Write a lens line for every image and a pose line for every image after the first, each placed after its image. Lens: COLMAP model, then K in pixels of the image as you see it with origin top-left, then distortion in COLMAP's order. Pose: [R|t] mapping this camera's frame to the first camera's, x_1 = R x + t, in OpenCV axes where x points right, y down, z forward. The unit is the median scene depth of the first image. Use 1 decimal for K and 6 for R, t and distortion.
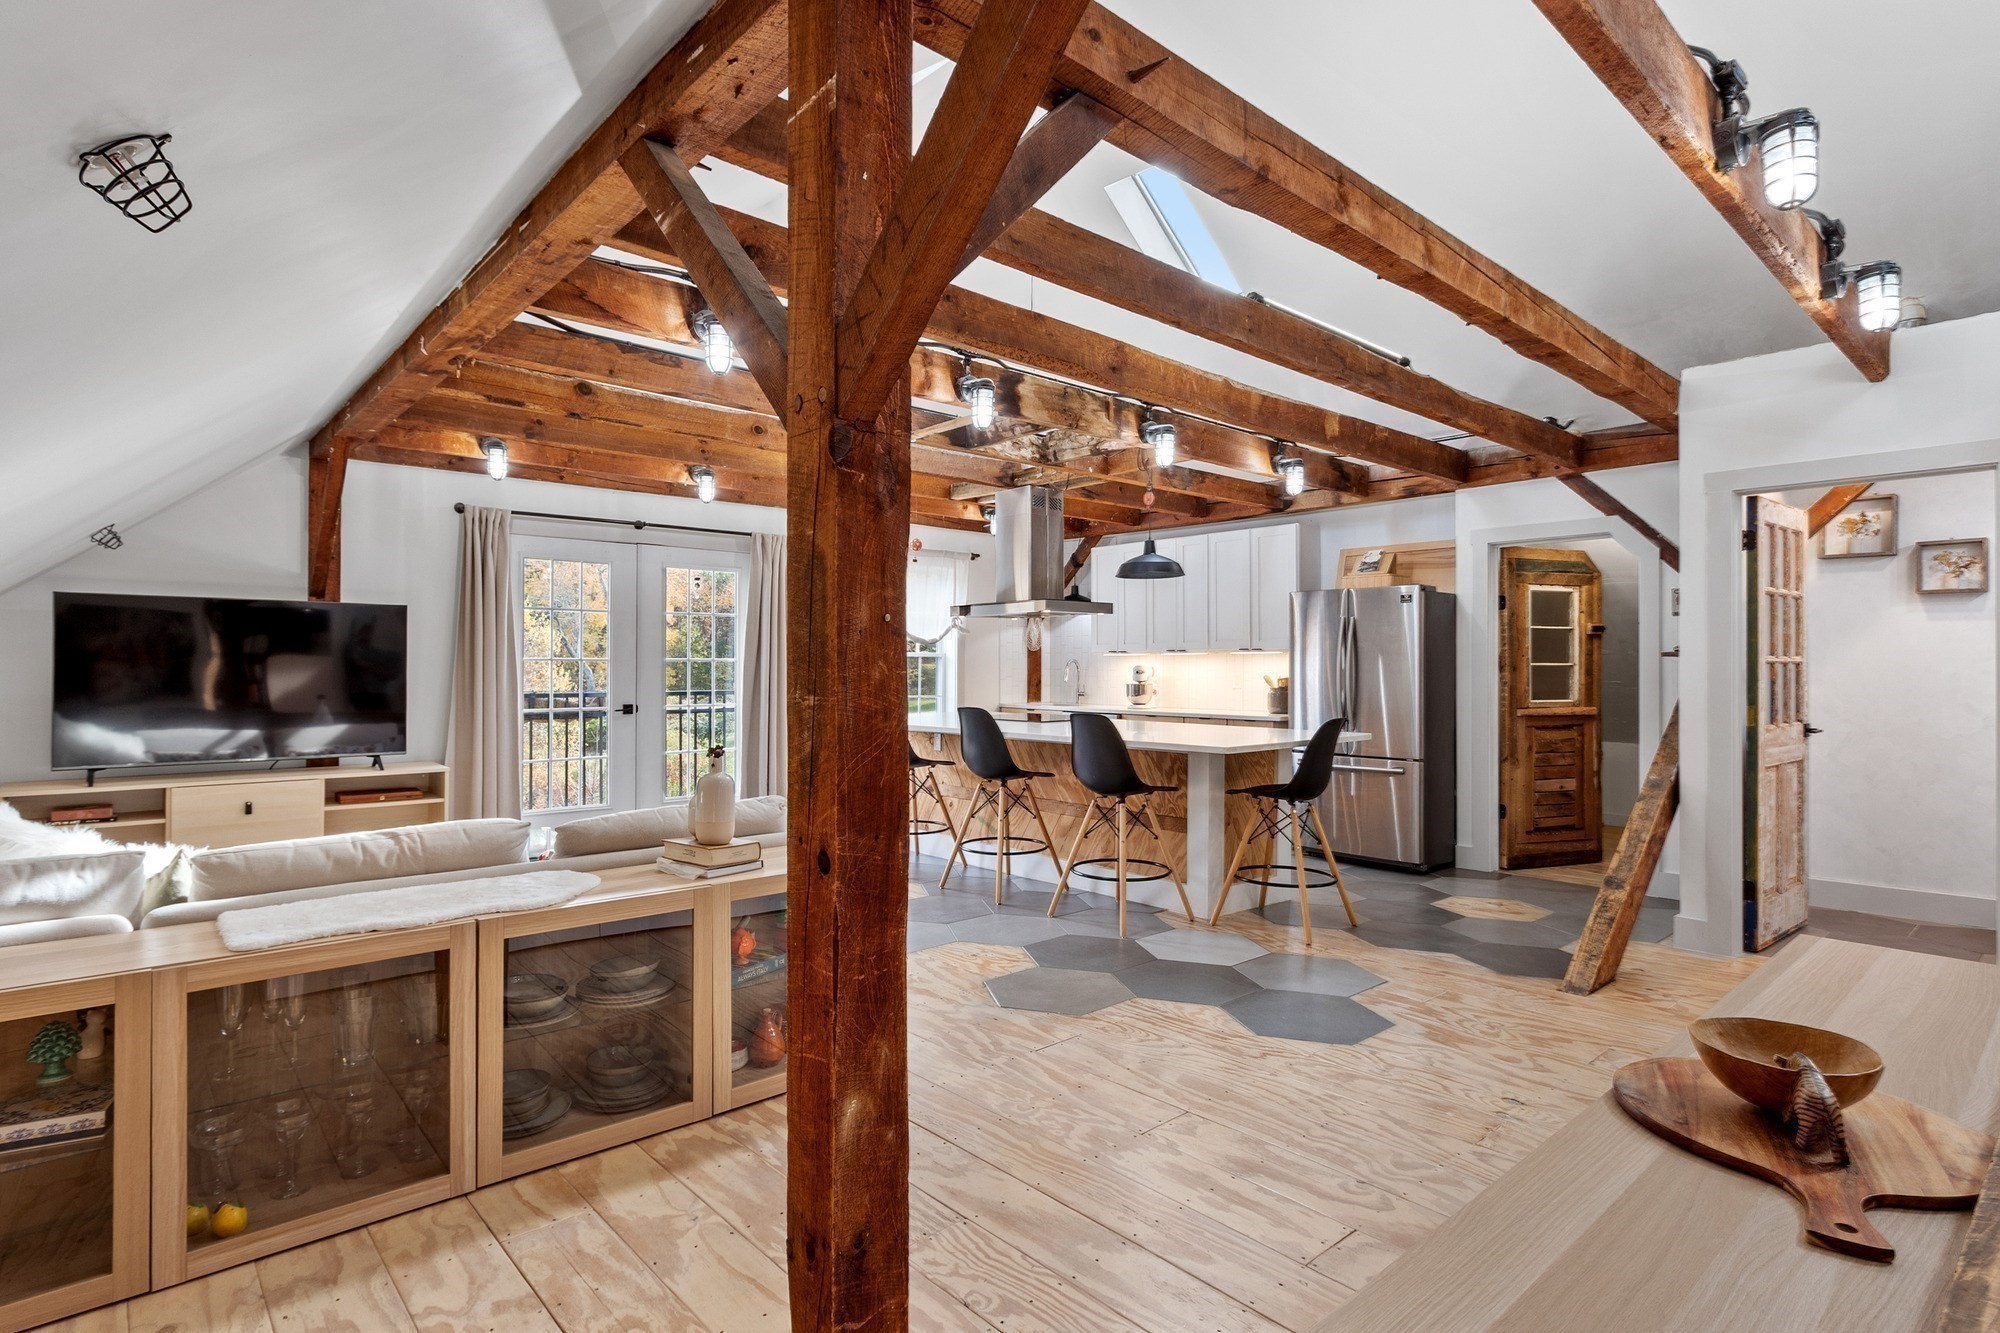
lens RADIAL K [[1001.4, 0, 989.1], [0, 1001.4, 670.5], [0, 0, 1]] dist [-0.000907, -0.001173]
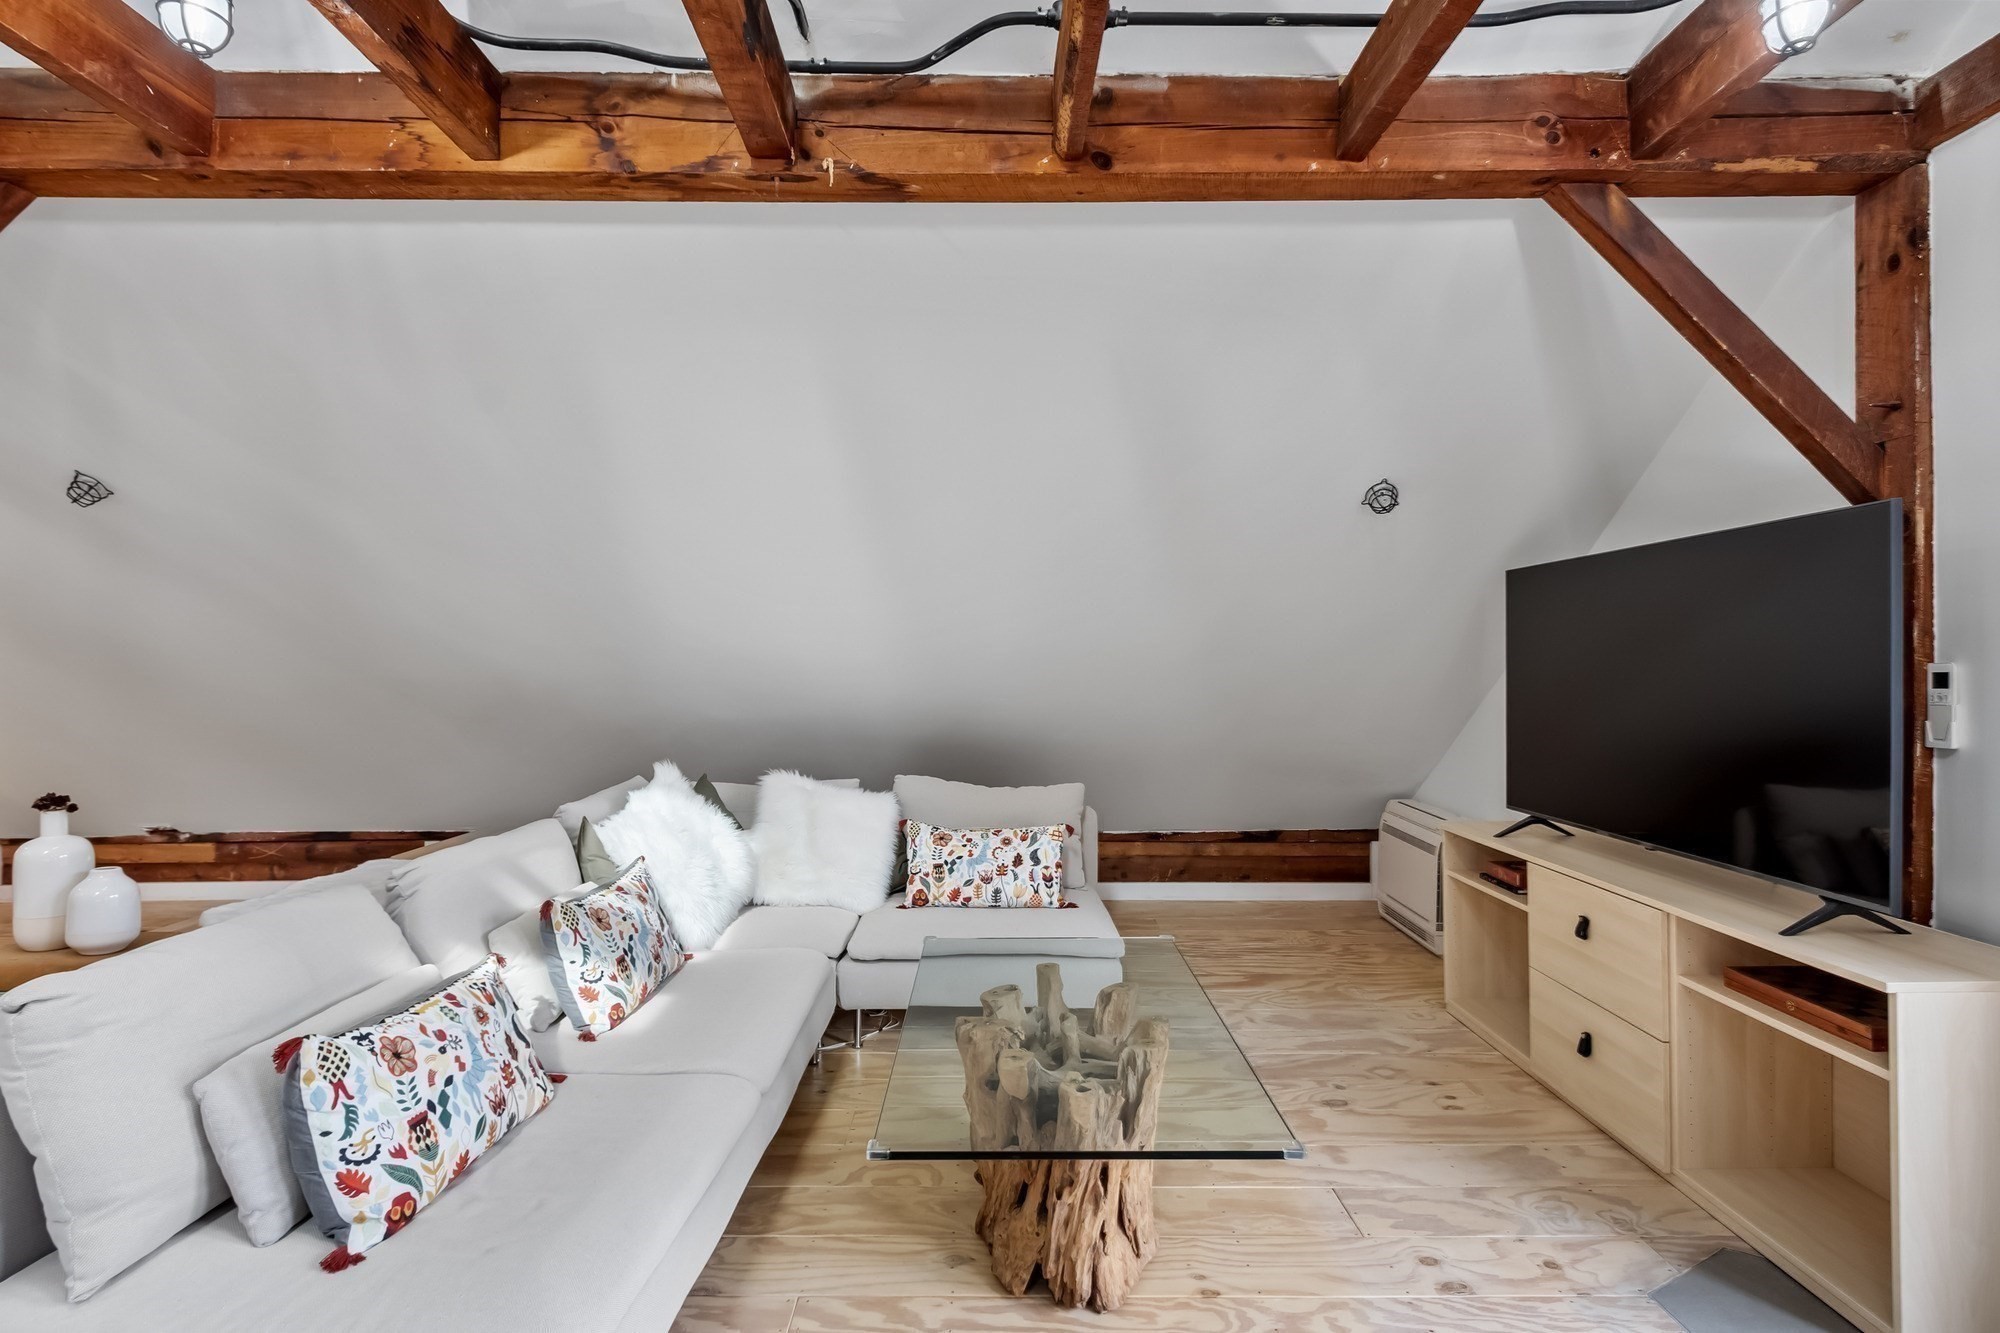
lens RADIAL K [[970.9, 0, 1000.0], [0, 970.9, 666.5], [0, 0, 1]] dist [-0.001049, -0.000454]
pose [[-0.660688, -0.001319, -0.750660, -0.116524], [-0.002407, 0.999997, 0.000361, -0.004703], [0.750657, 0.002045, -0.660689, 1.017117]]
